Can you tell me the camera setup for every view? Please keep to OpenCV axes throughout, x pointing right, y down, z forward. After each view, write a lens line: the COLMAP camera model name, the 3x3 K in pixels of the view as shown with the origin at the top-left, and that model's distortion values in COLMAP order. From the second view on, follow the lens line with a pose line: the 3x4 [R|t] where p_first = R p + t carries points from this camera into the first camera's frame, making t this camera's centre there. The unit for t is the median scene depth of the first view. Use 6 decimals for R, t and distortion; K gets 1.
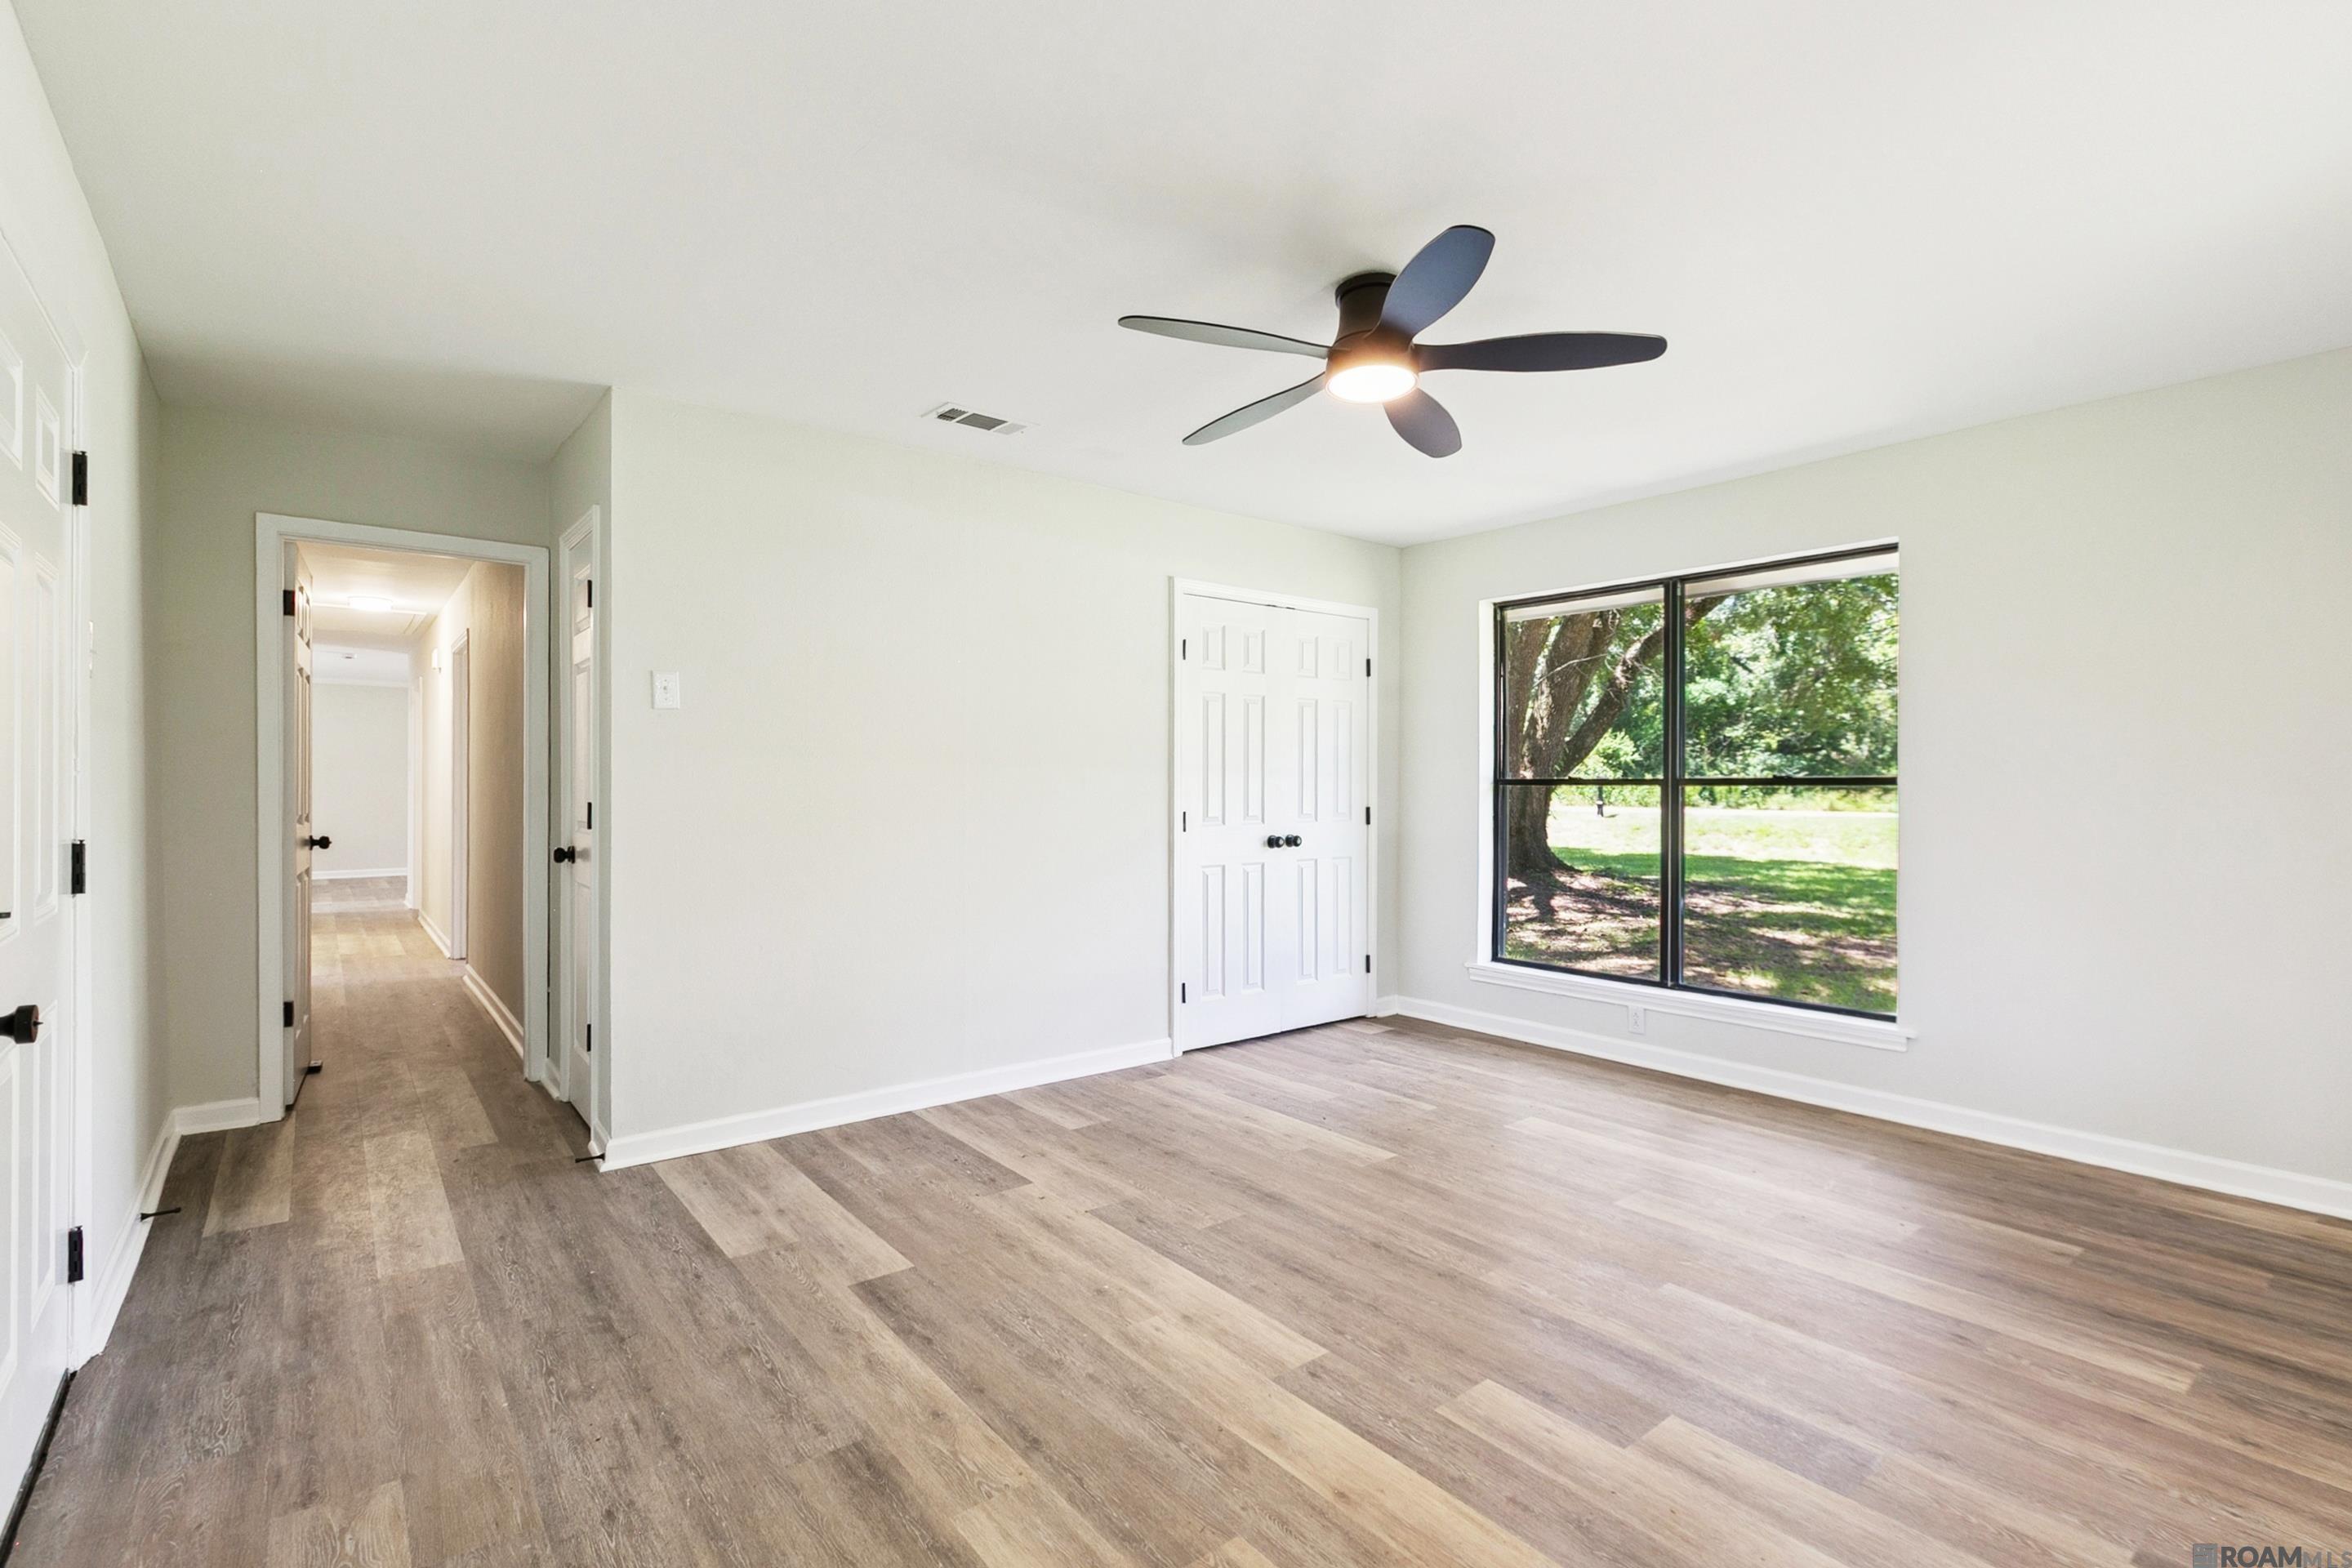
lens RADIAL K [[1052.7, 0, 1155.4], [0, 1052.7, 789.9], [0, 0, 1]] dist [-0.000639, -0.000183]
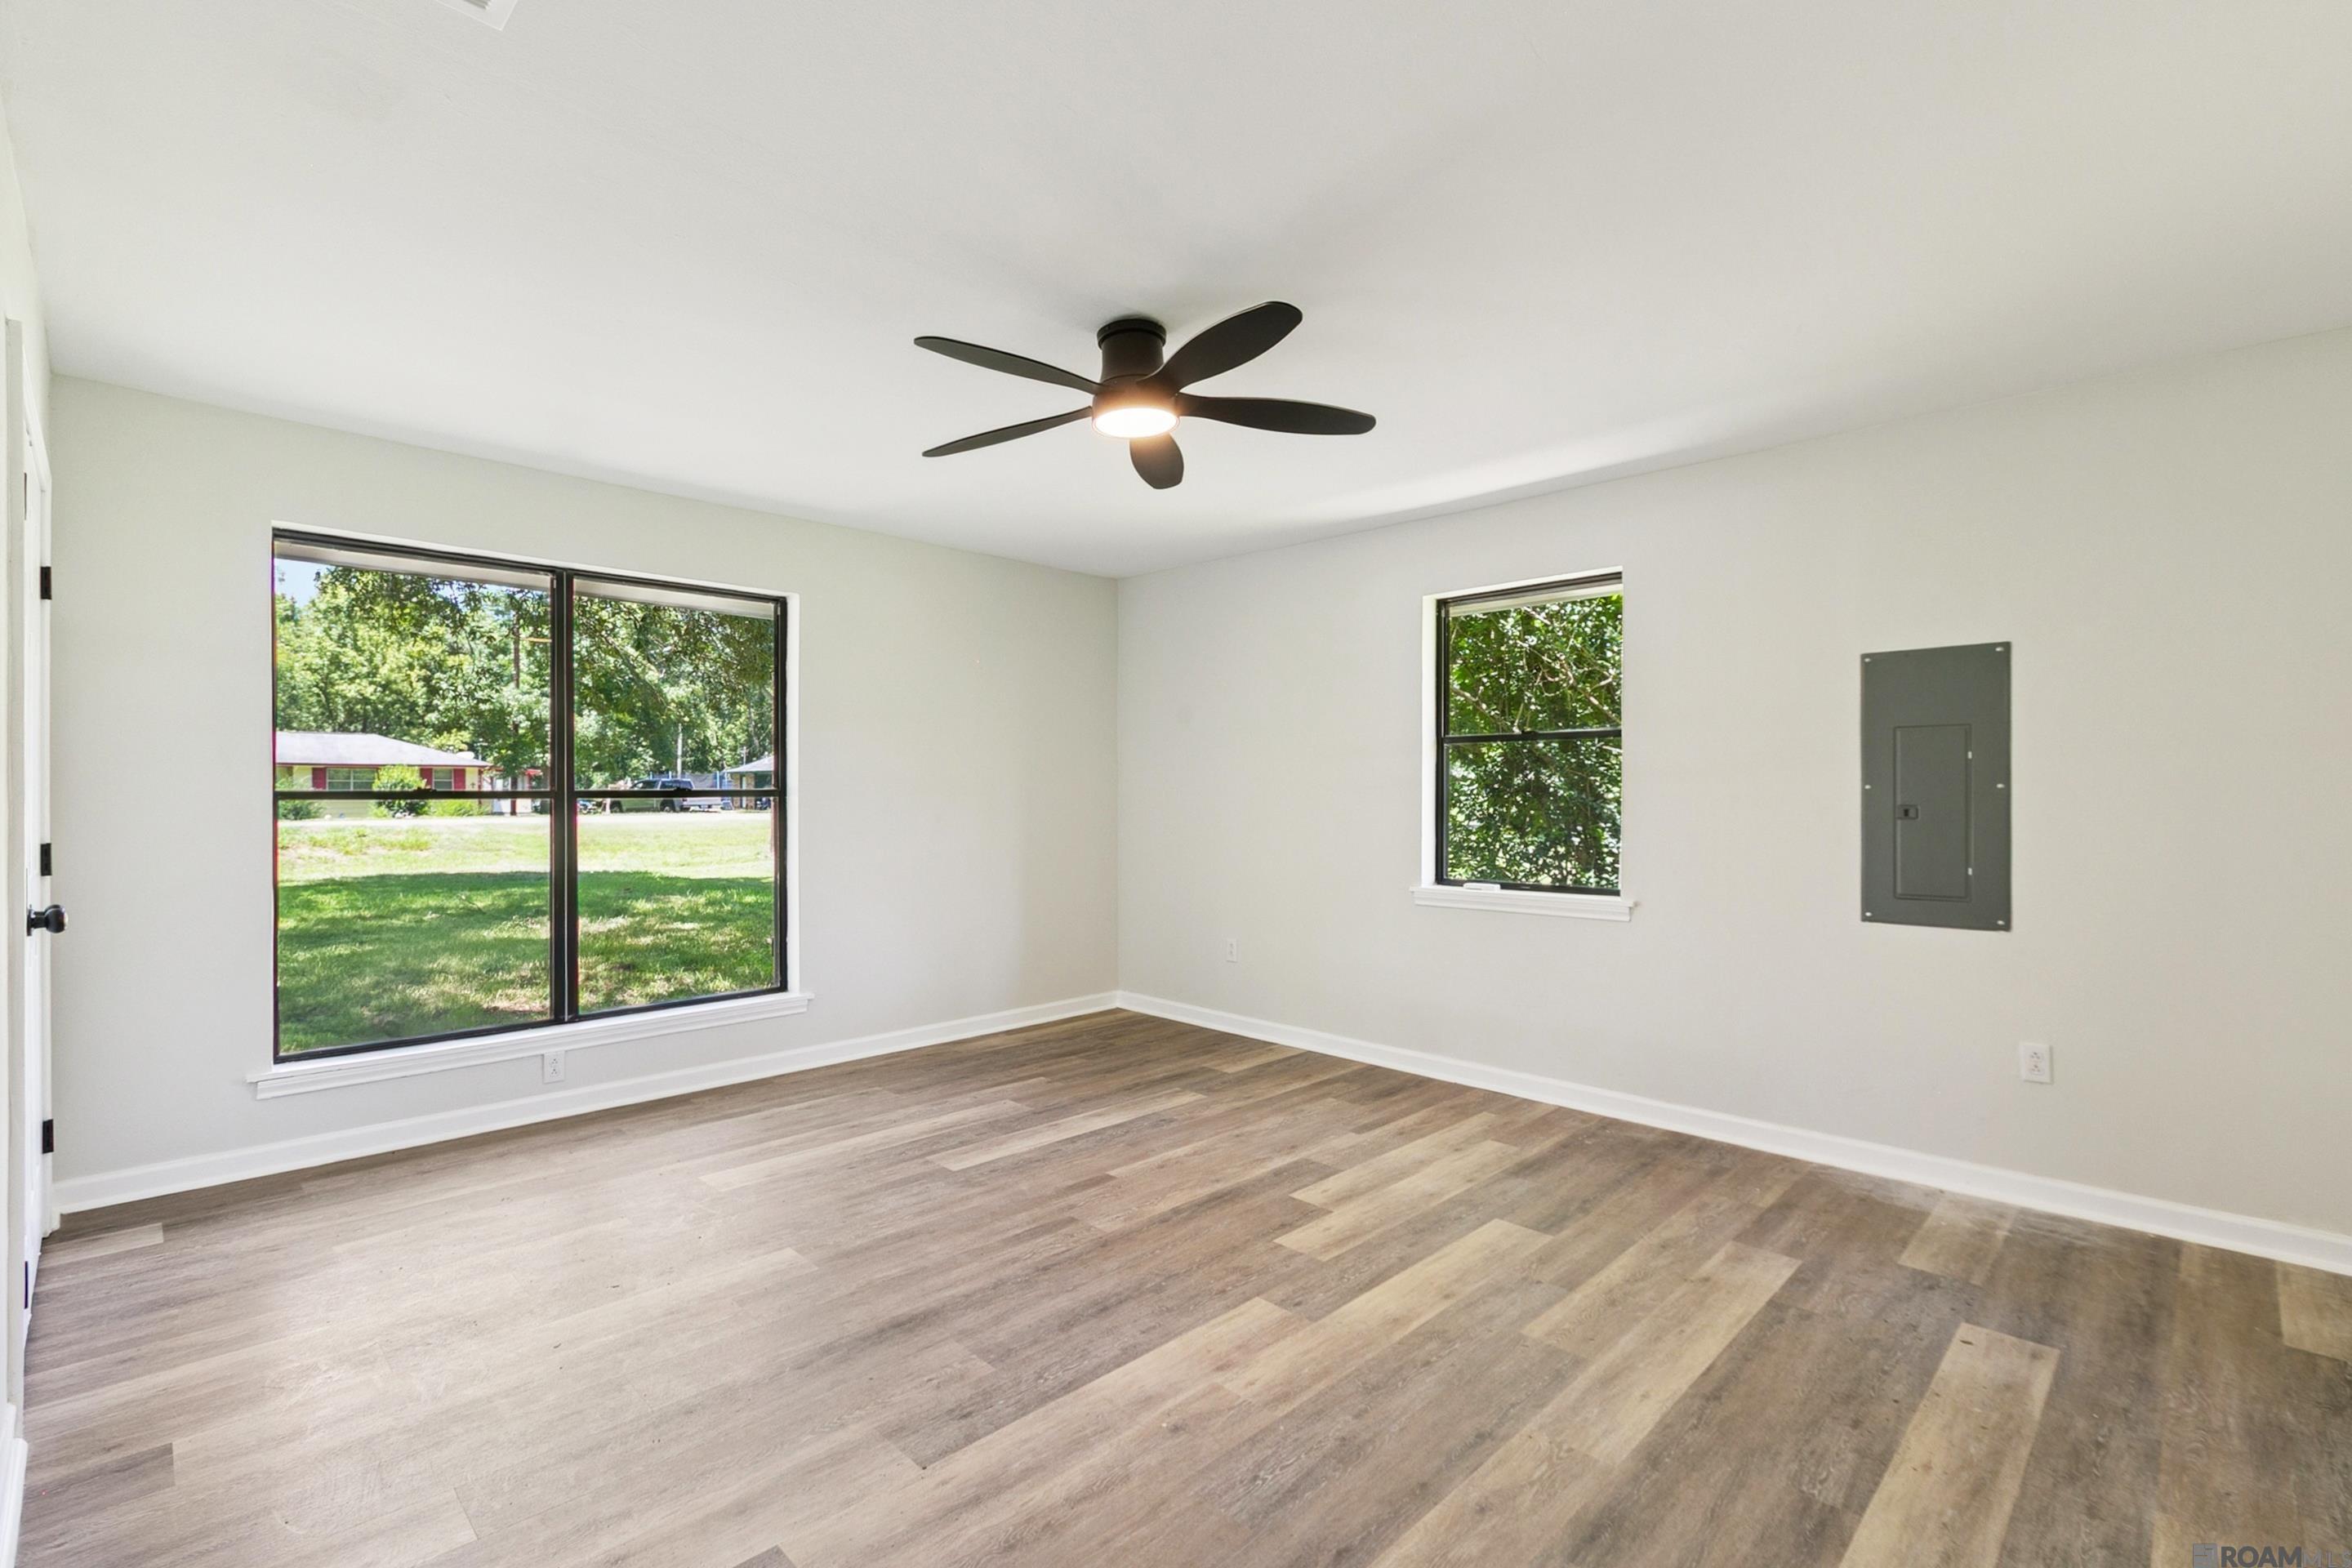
lens RADIAL K [[1052.7, 0, 1155.3], [0, 1052.7, 788.1], [0, 0, 1]] dist [-0.000639, -0.000183]
pose [[-0.110188, 0.000396, 0.993911, -0.808621], [0.005857, 0.999983, 0.000251, -0.017058], [-0.993894, 0.005849, -0.110188, 1.039039]]
